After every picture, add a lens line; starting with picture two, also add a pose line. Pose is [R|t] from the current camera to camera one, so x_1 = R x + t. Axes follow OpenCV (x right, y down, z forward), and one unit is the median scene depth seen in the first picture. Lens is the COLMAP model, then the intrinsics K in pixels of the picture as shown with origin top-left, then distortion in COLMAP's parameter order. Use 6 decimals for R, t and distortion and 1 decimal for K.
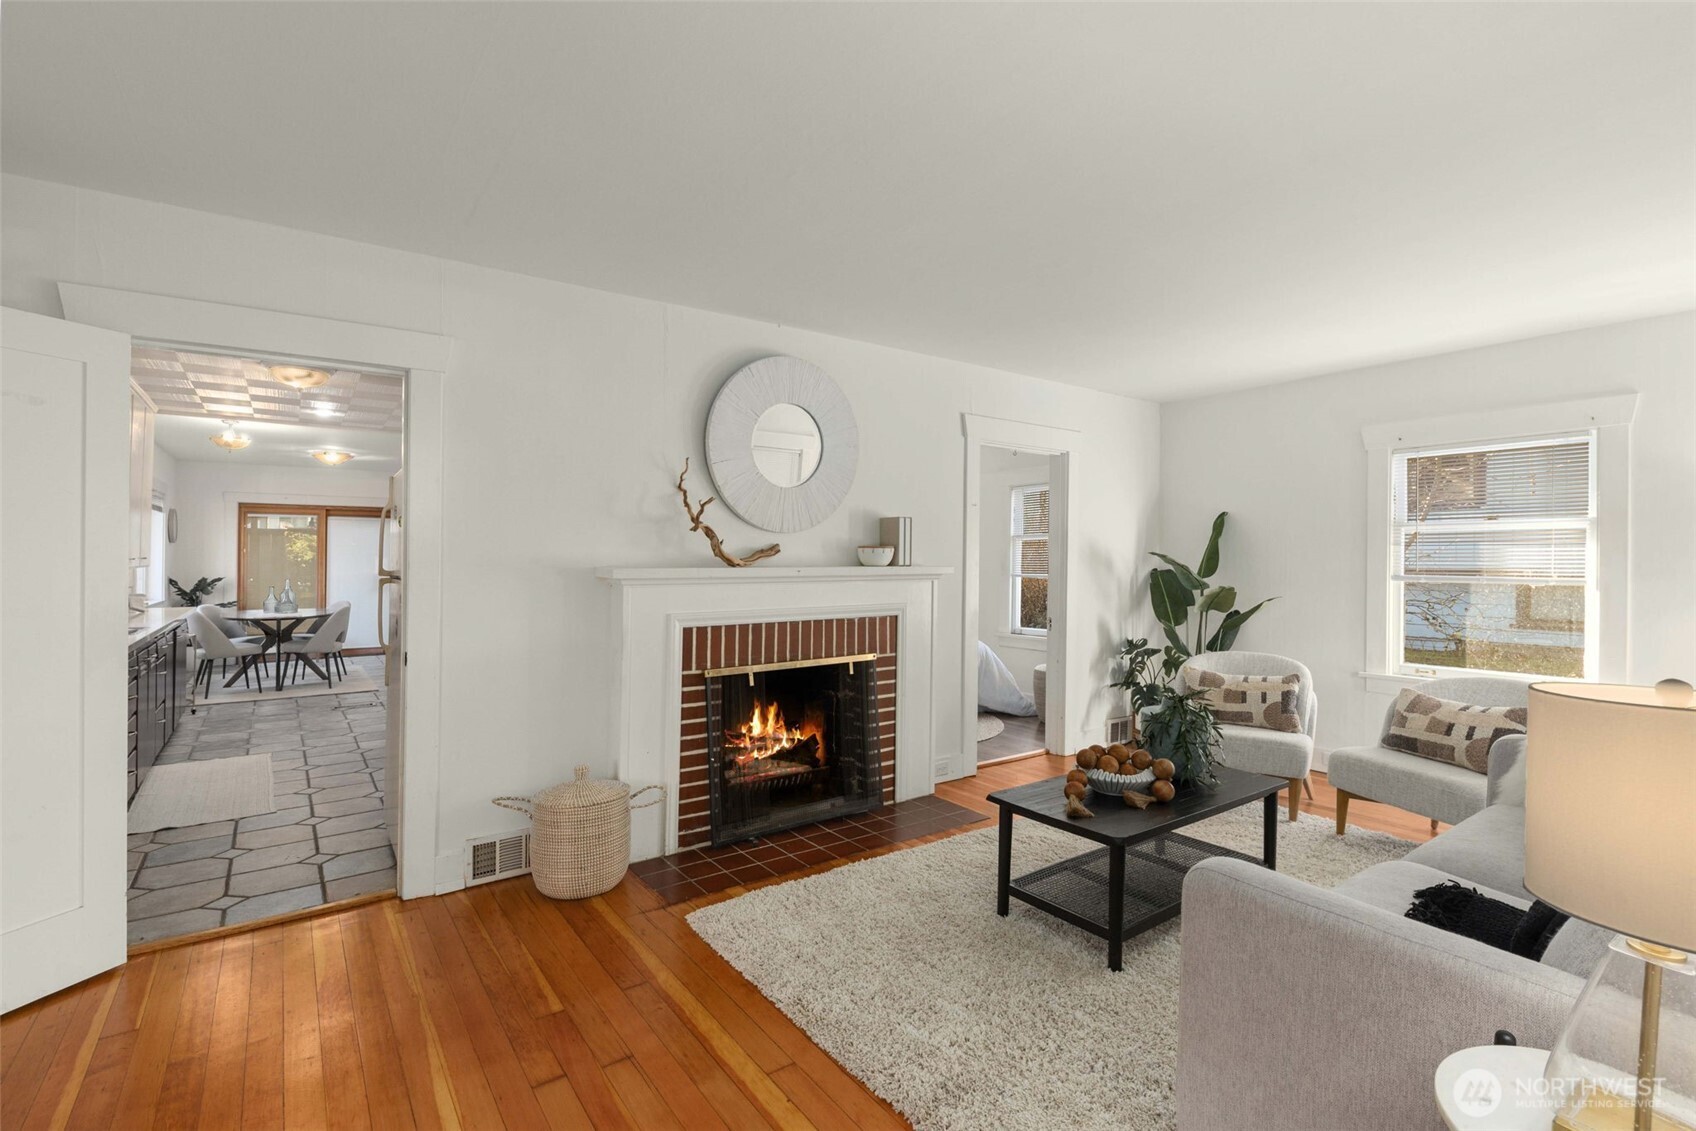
lens RADIAL K [[762.2, 0, 837.6], [0, 762.2, 544.9], [0, 0, 1]] dist [0.005693, -0.003117]
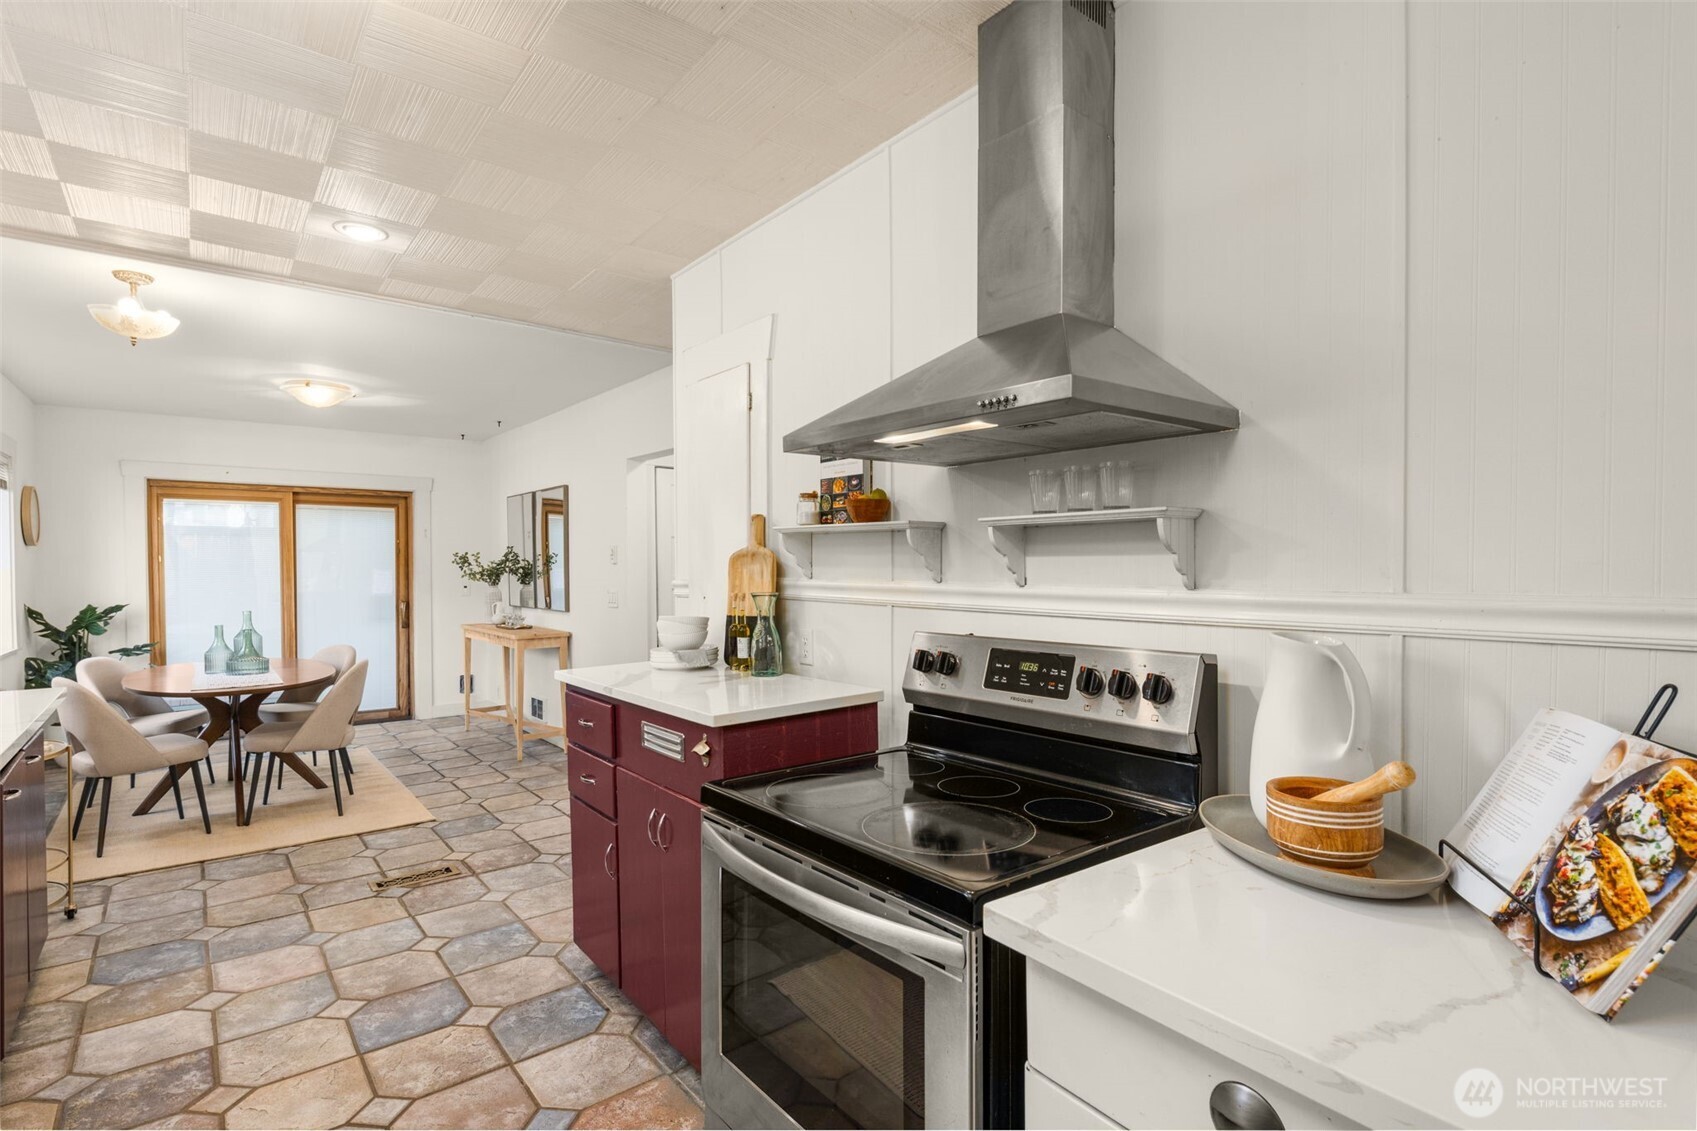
lens RADIAL K [[813.9, 0, 845.4], [0, 813.9, 581.8], [0, 0, 1]] dist [0.009466, -0.007212]
pose [[0.998802, -0.004101, 0.048752, -0.310139], [0.002322, 0.999332, 0.036478, 0.003624], [-0.048869, -0.036321, 0.998145, 0.382770]]
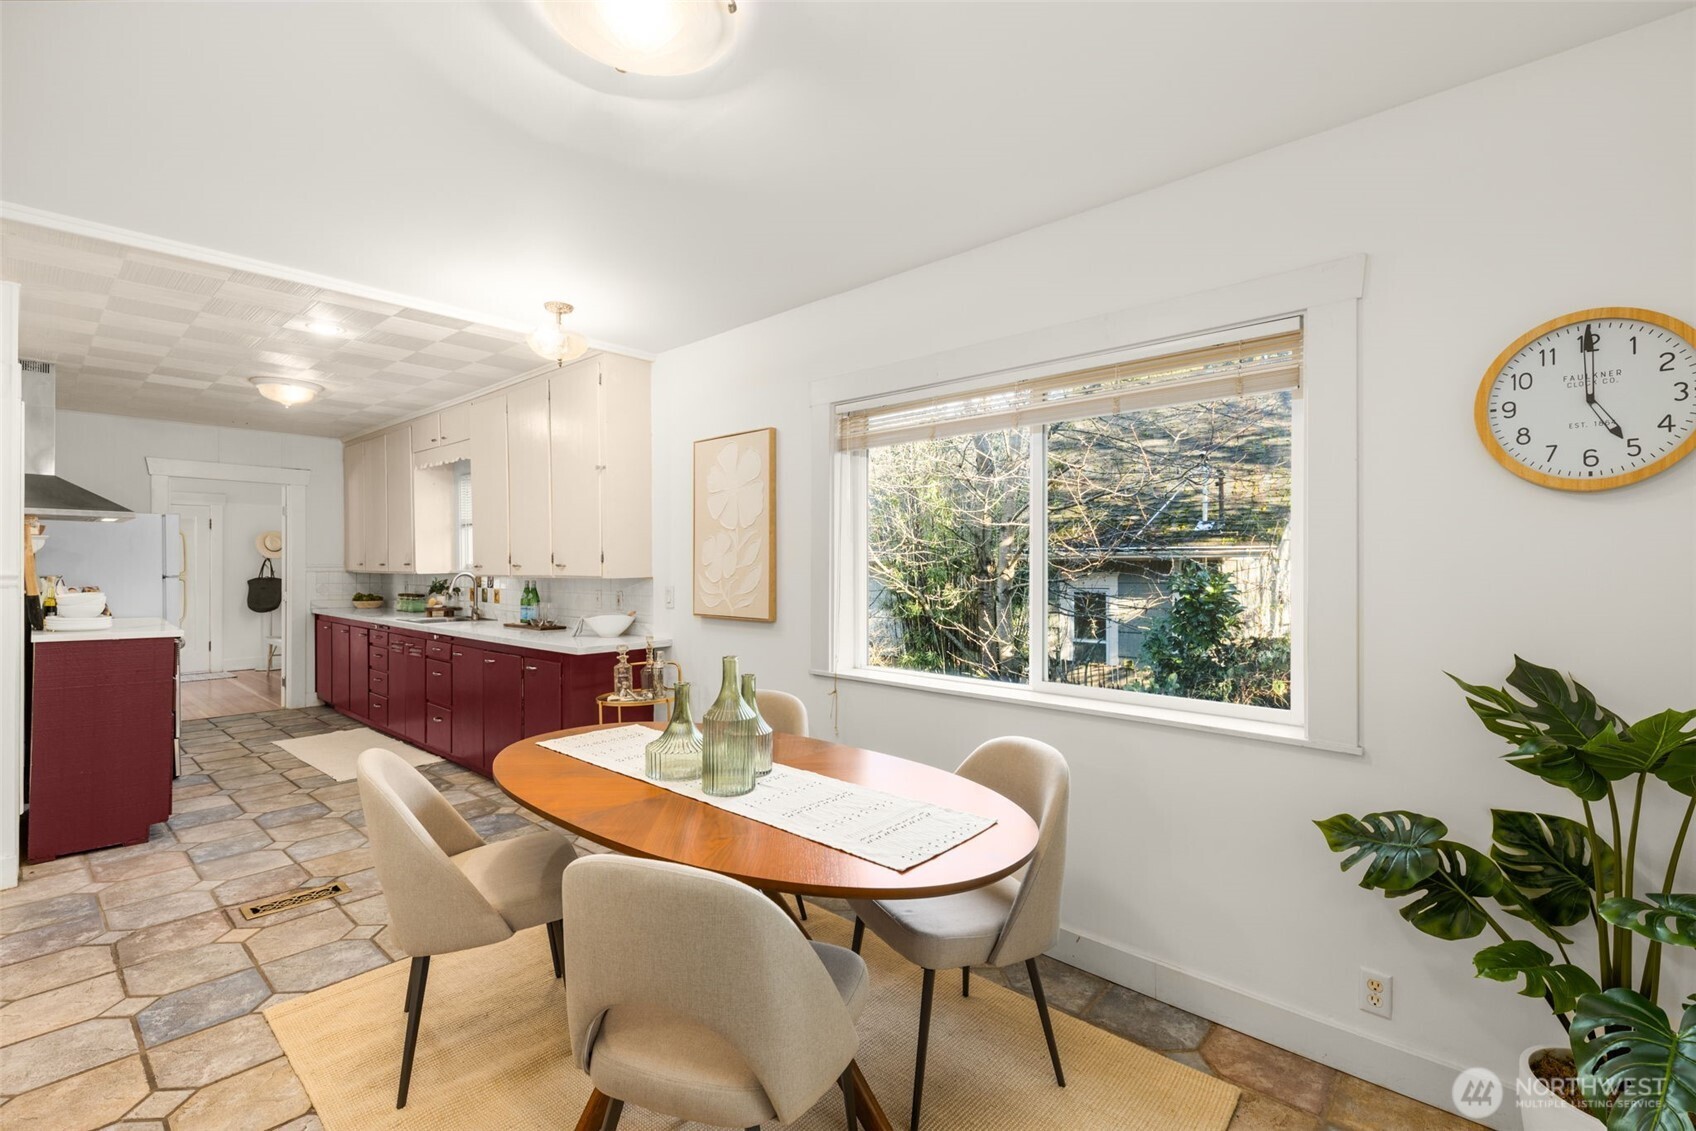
lens RADIAL K [[762.2, 0, 848.2], [0, 762.2, 560.7], [0, 0, 1]] dist [0.005693, -0.003117]
pose [[-0.977693, 0.002420, -0.210025, -0.688506], [0.004796, 0.999930, -0.010801, 0.016842], [0.209984, -0.011568, -0.977636, 1.211831]]
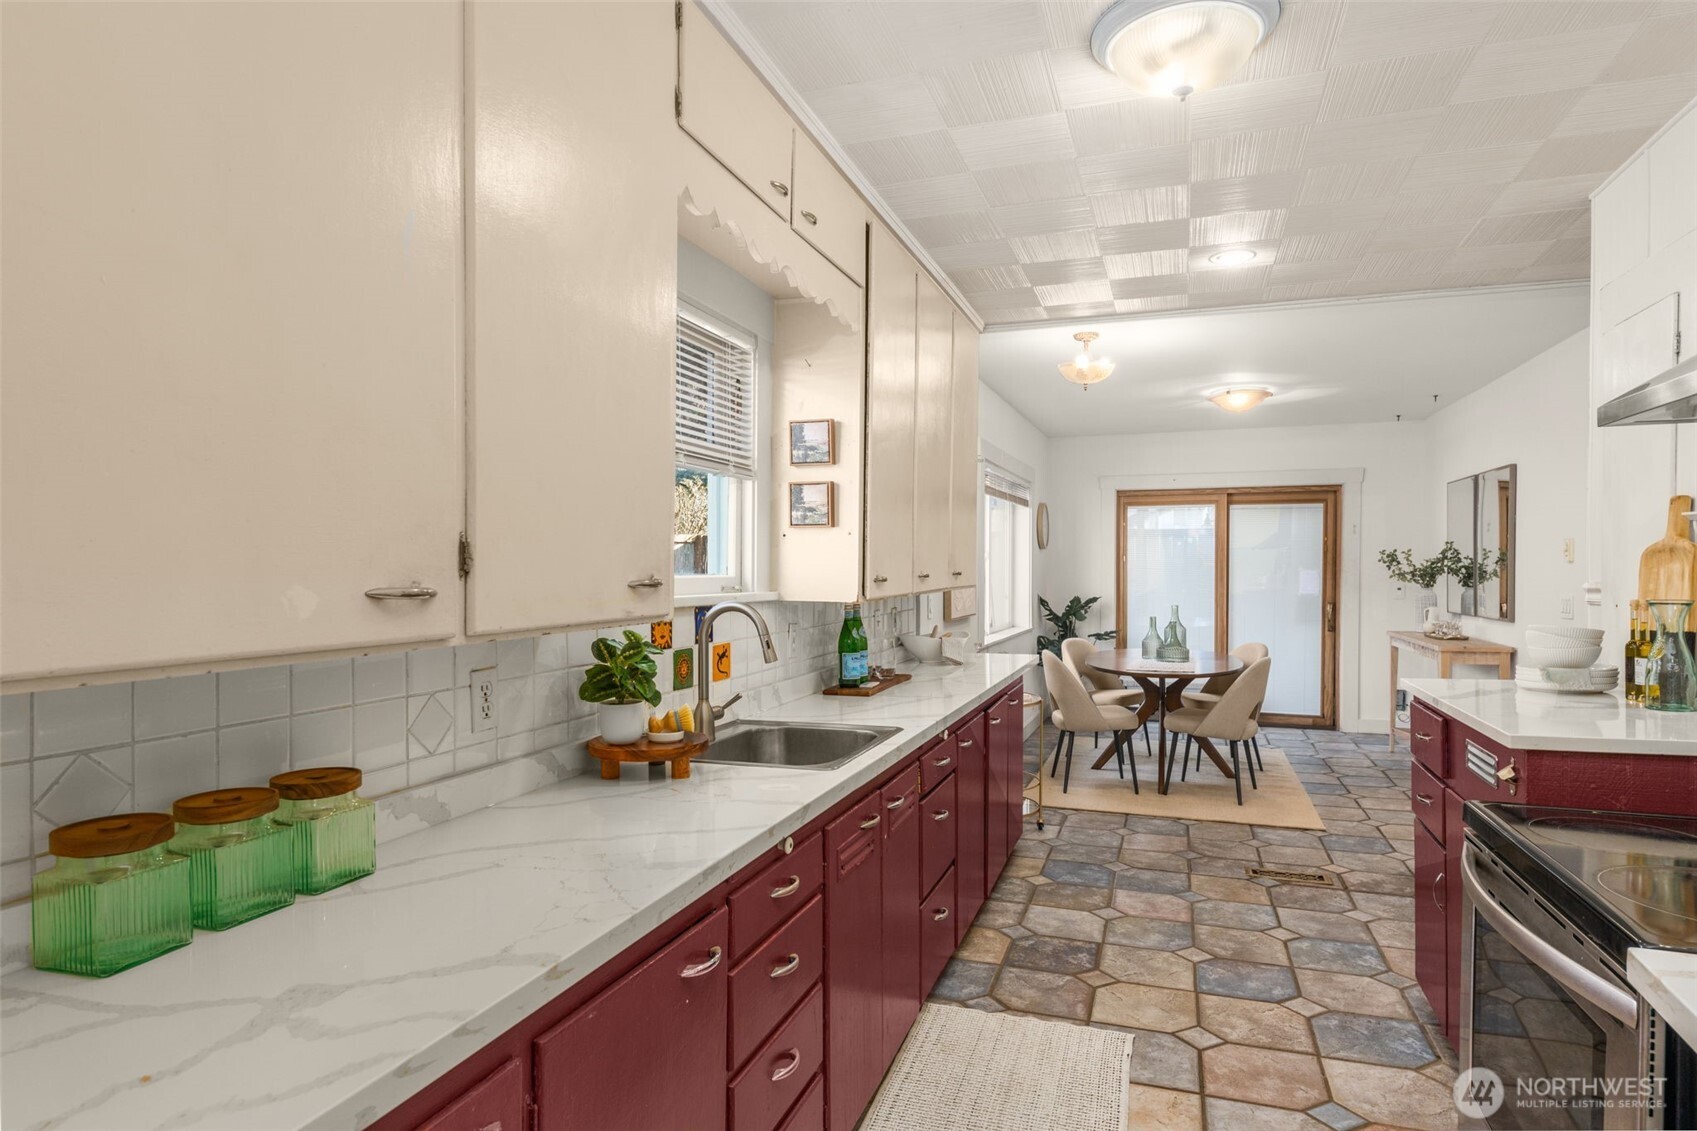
lens RADIAL K [[945.9, 0, 856.9], [0, 945.9, 581.6], [0, 0, 1]] dist [-0.006058, 0.000846]
pose [[0.576107, 0.012184, -0.817283, -0.243089], [0.014652, 0.999574, 0.025230, 0.003425], [0.817243, -0.026510, 0.575684, 0.348812]]
